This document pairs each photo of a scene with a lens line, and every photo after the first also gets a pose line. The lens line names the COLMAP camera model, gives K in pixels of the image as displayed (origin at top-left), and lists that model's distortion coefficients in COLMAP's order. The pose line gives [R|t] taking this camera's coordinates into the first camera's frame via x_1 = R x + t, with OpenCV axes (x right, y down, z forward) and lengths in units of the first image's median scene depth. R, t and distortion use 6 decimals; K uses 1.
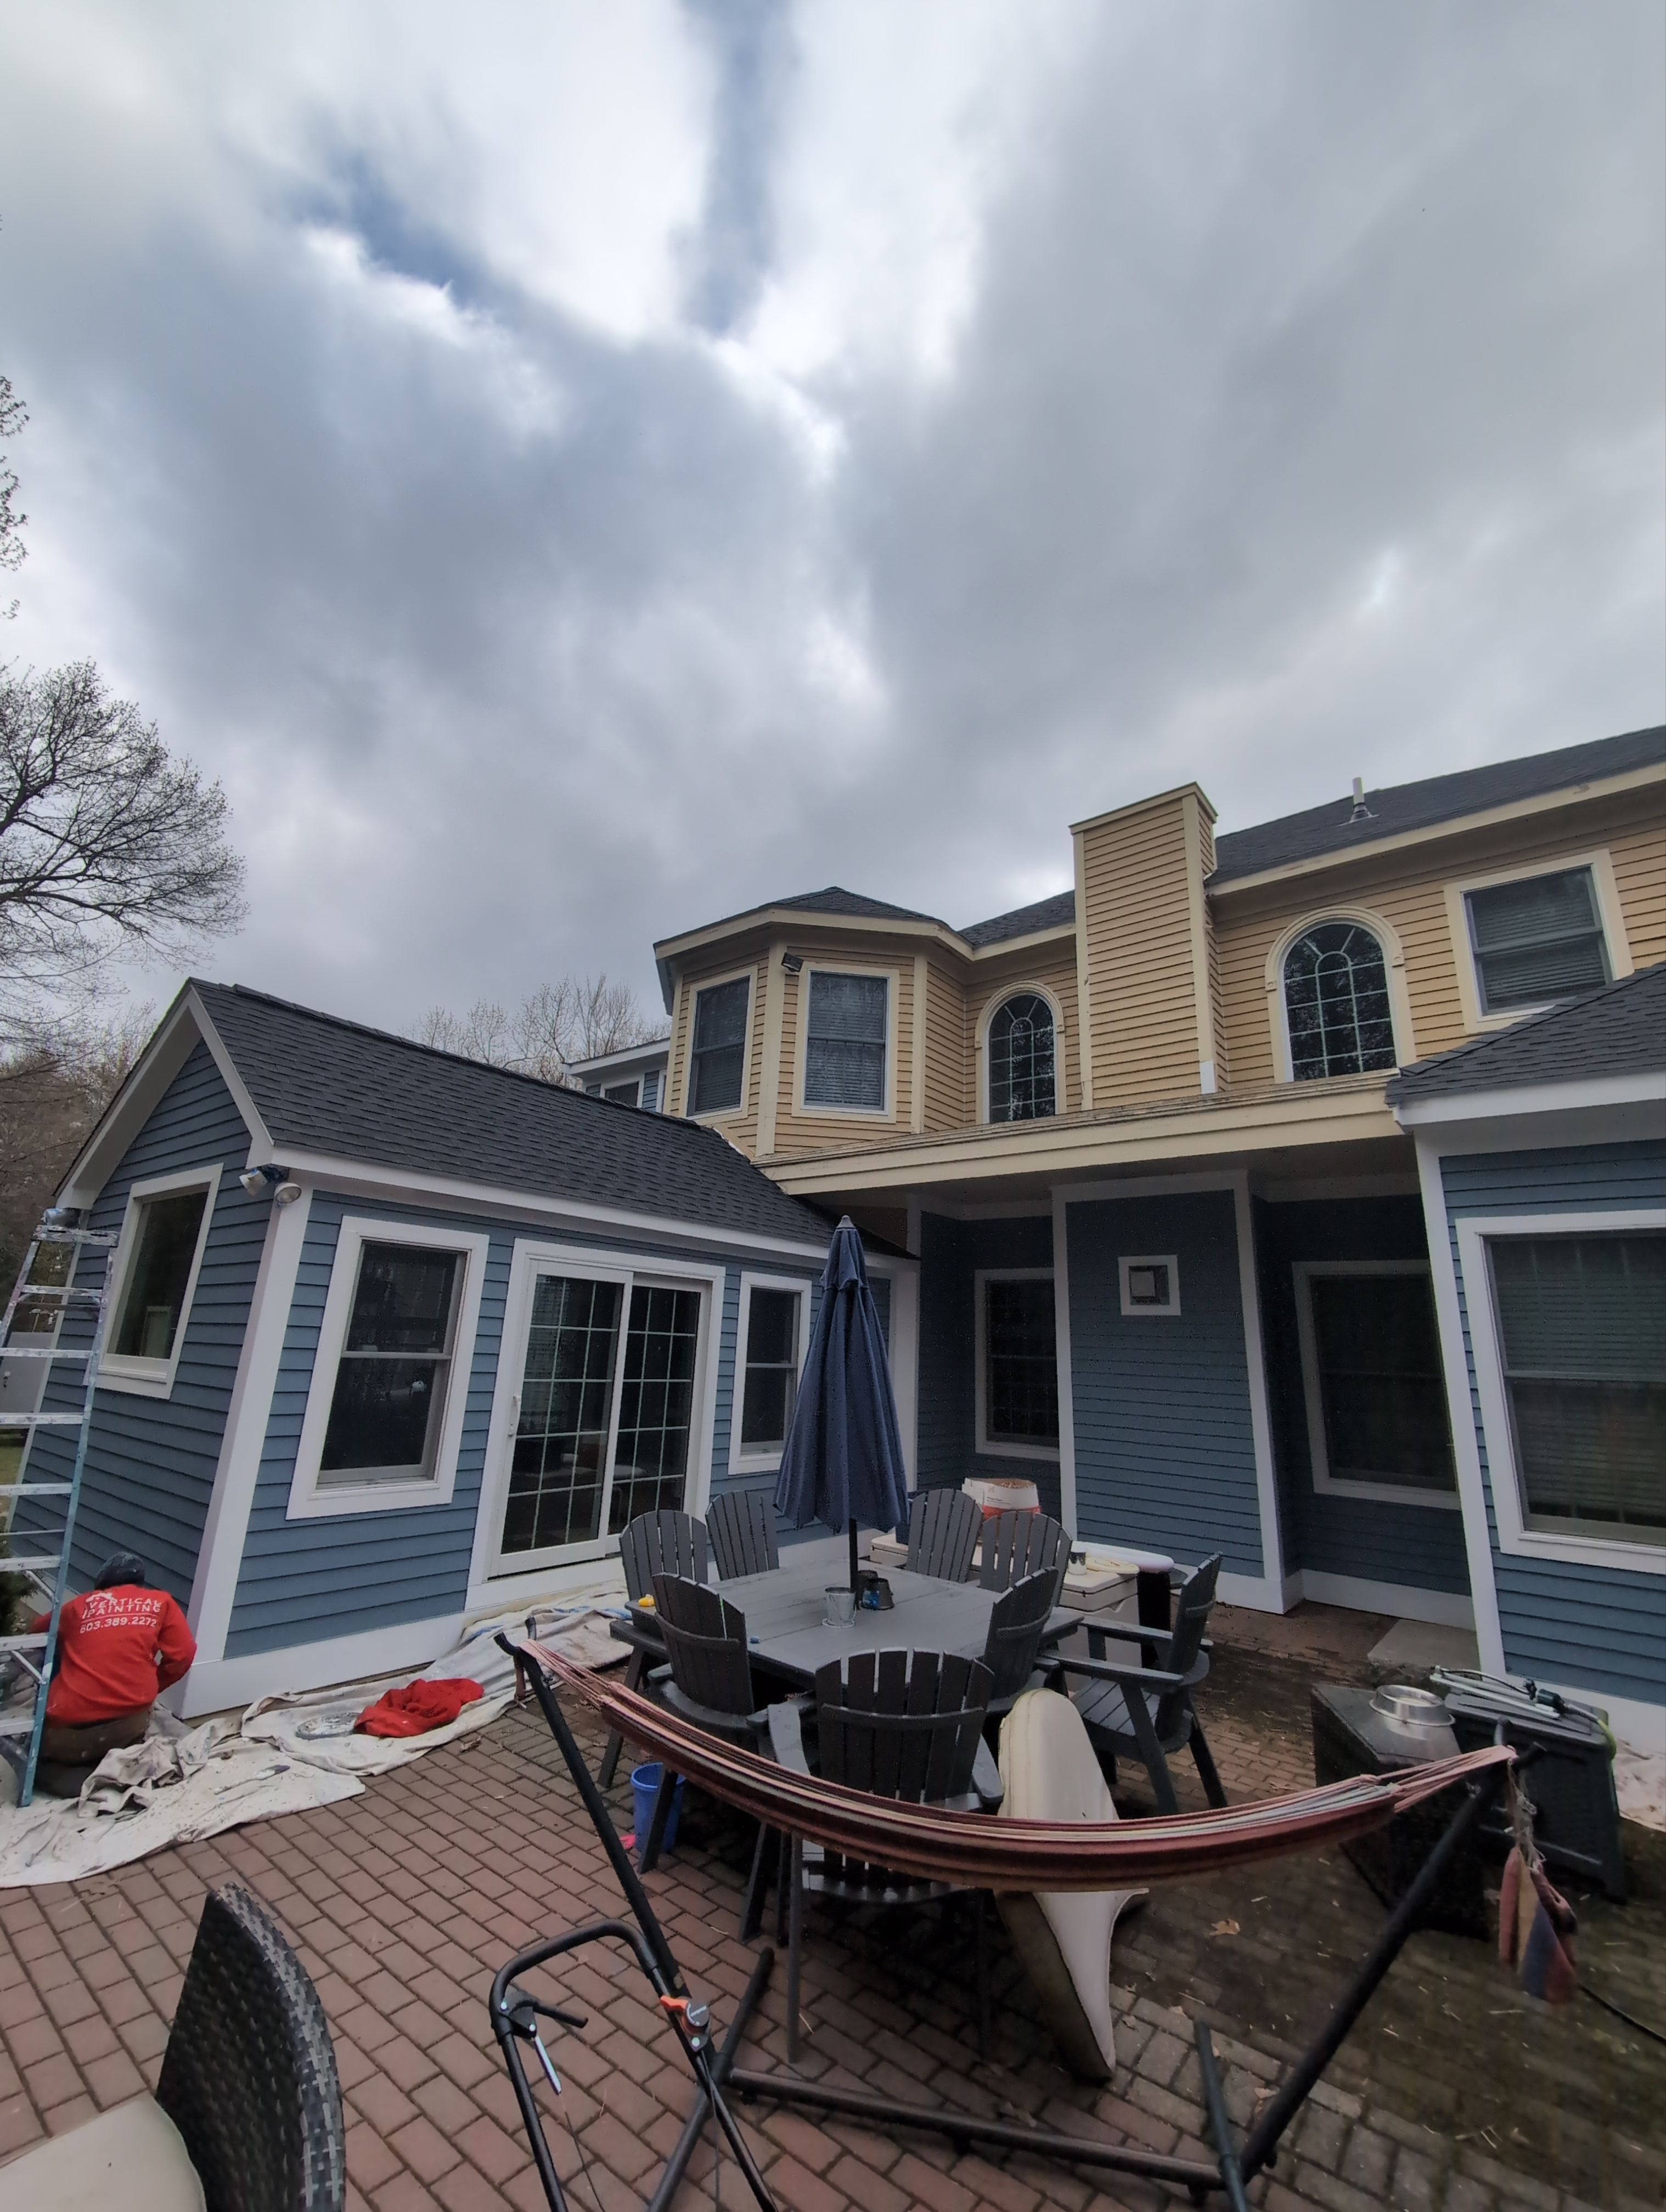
lens RADIAL K [[915.6, 0, 839.5], [0, 915.6, 1107.4], [0, 0, 1]] dist [-0.000265, -0.000107]
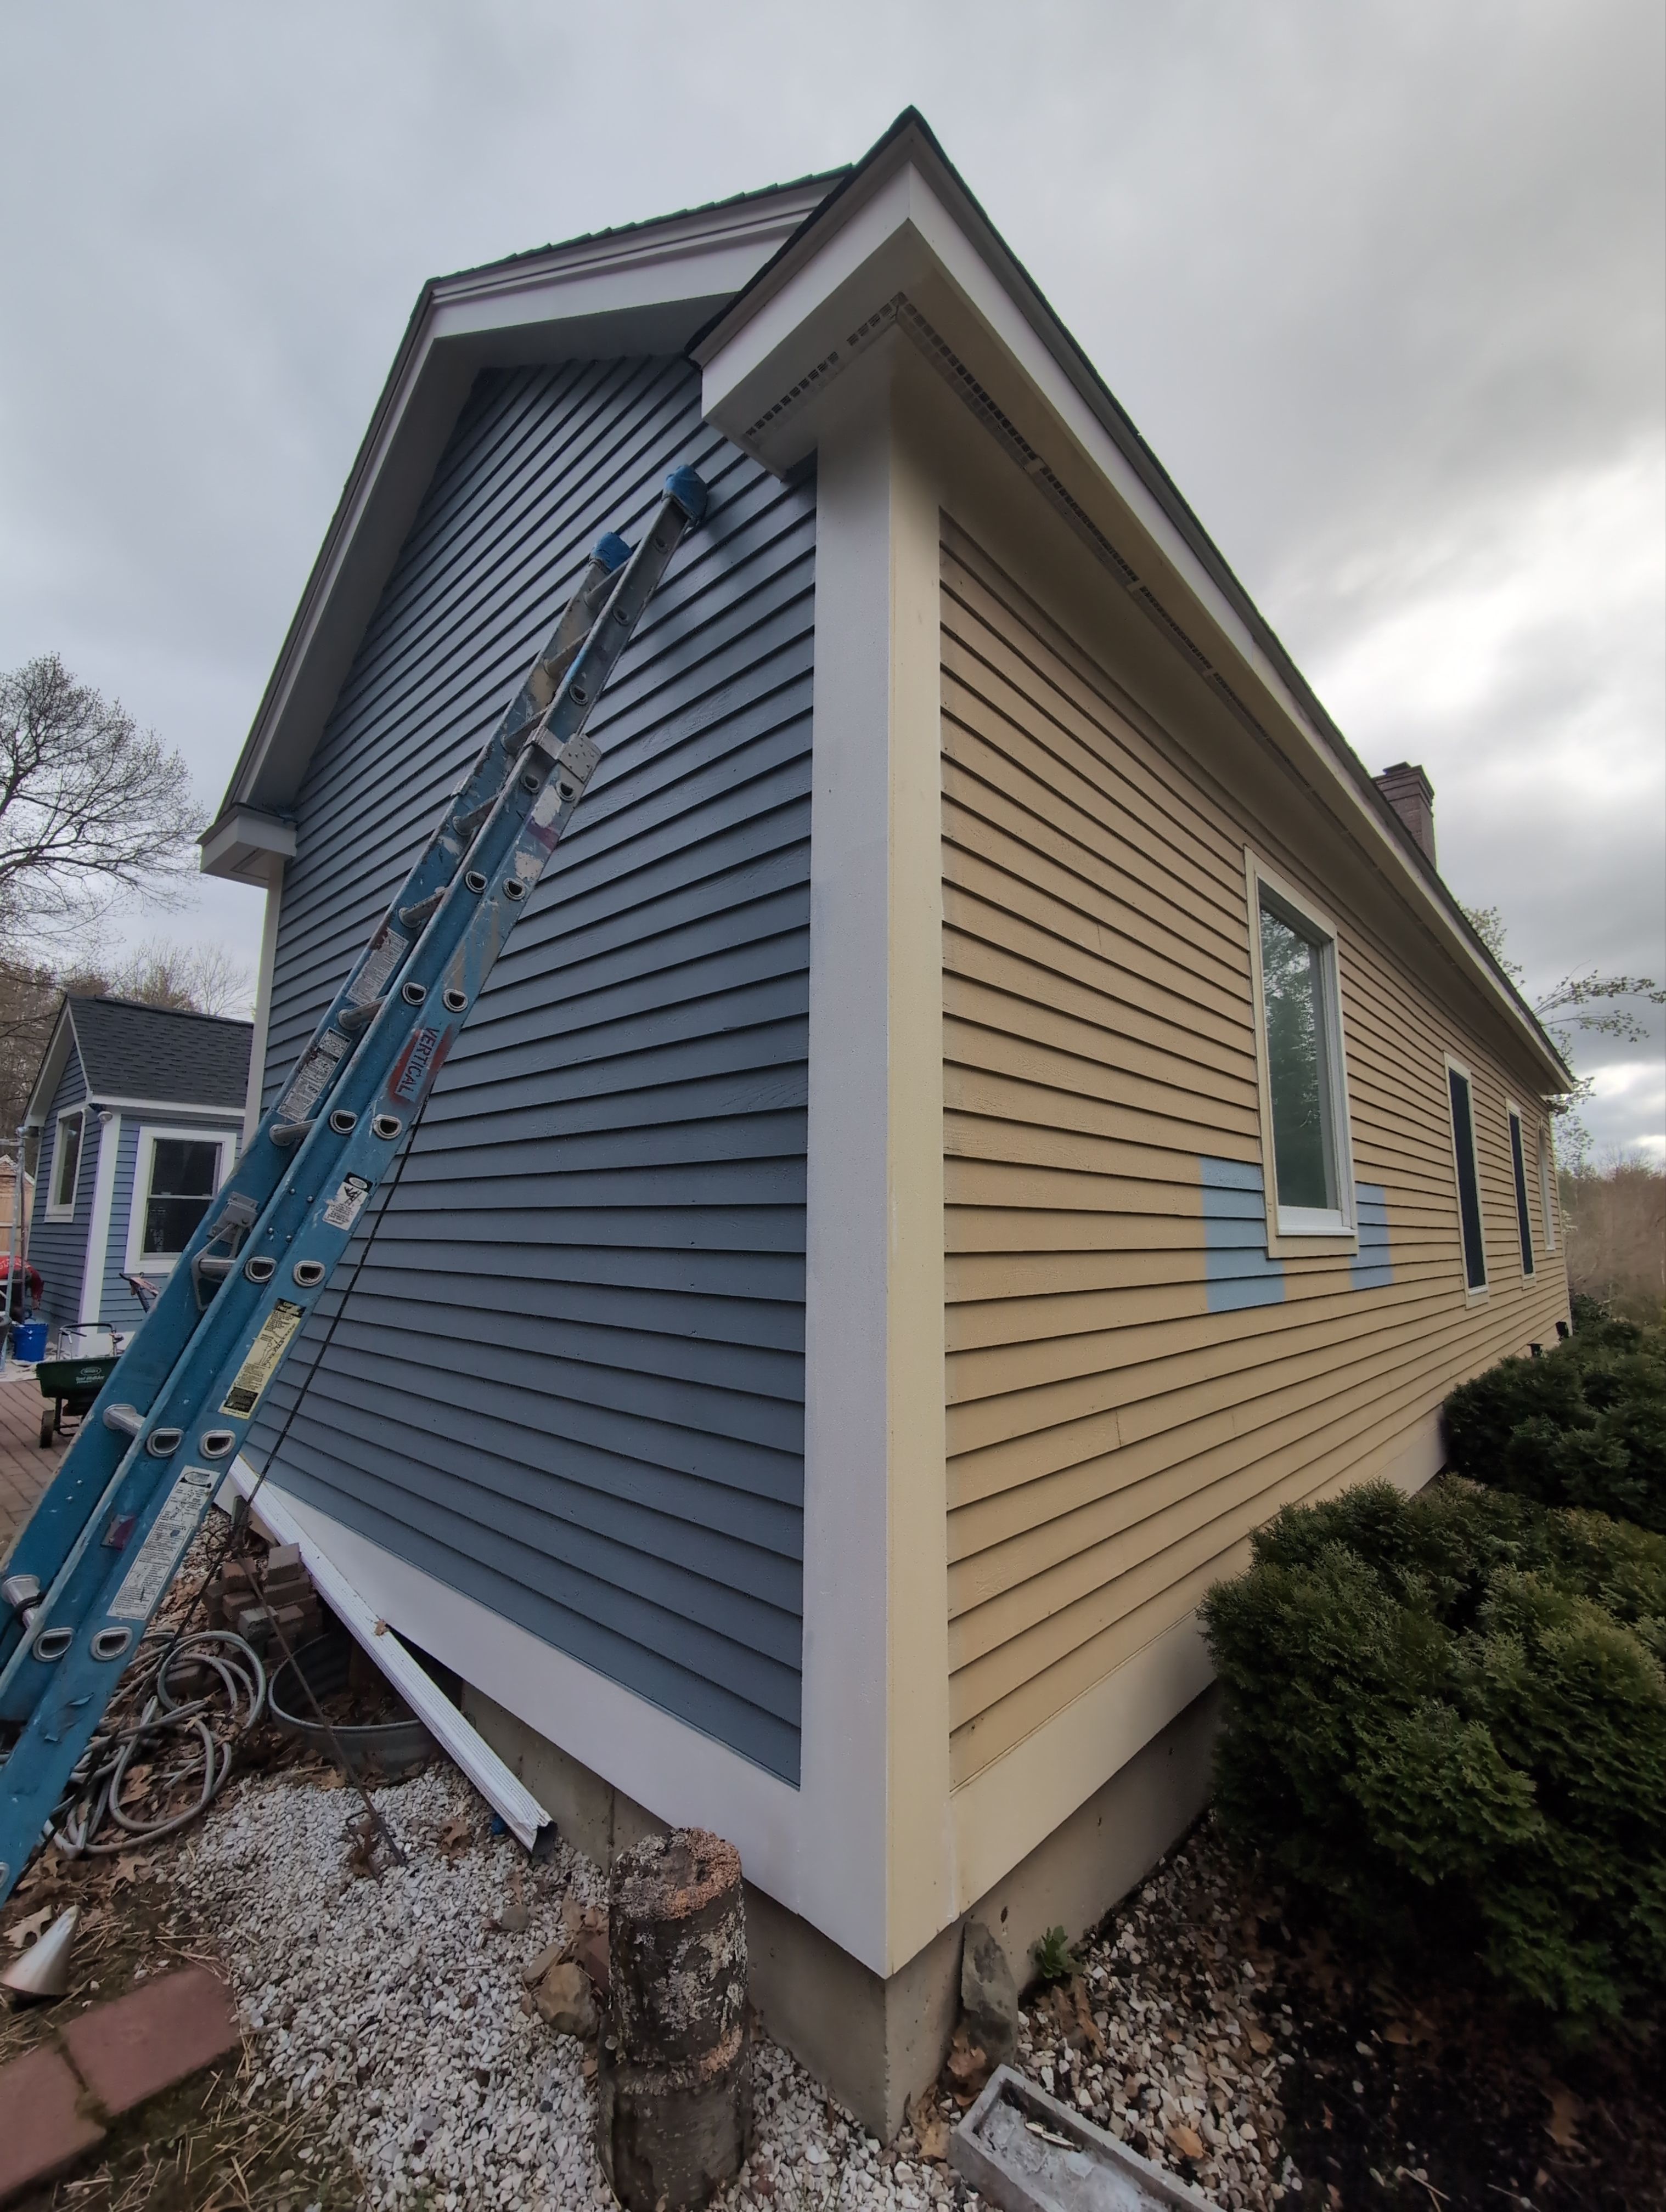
lens RADIAL K [[915.6, 0, 828.6], [0, 915.6, 1101.3], [0, 0, 1]] dist [-0.000265, -0.000107]
pose [[0.997597, -0.038742, -0.057447, 0.203827], [0.045473, 0.991621, 0.120910, -0.020420], [0.052282, -0.123232, 0.991000, -0.167136]]
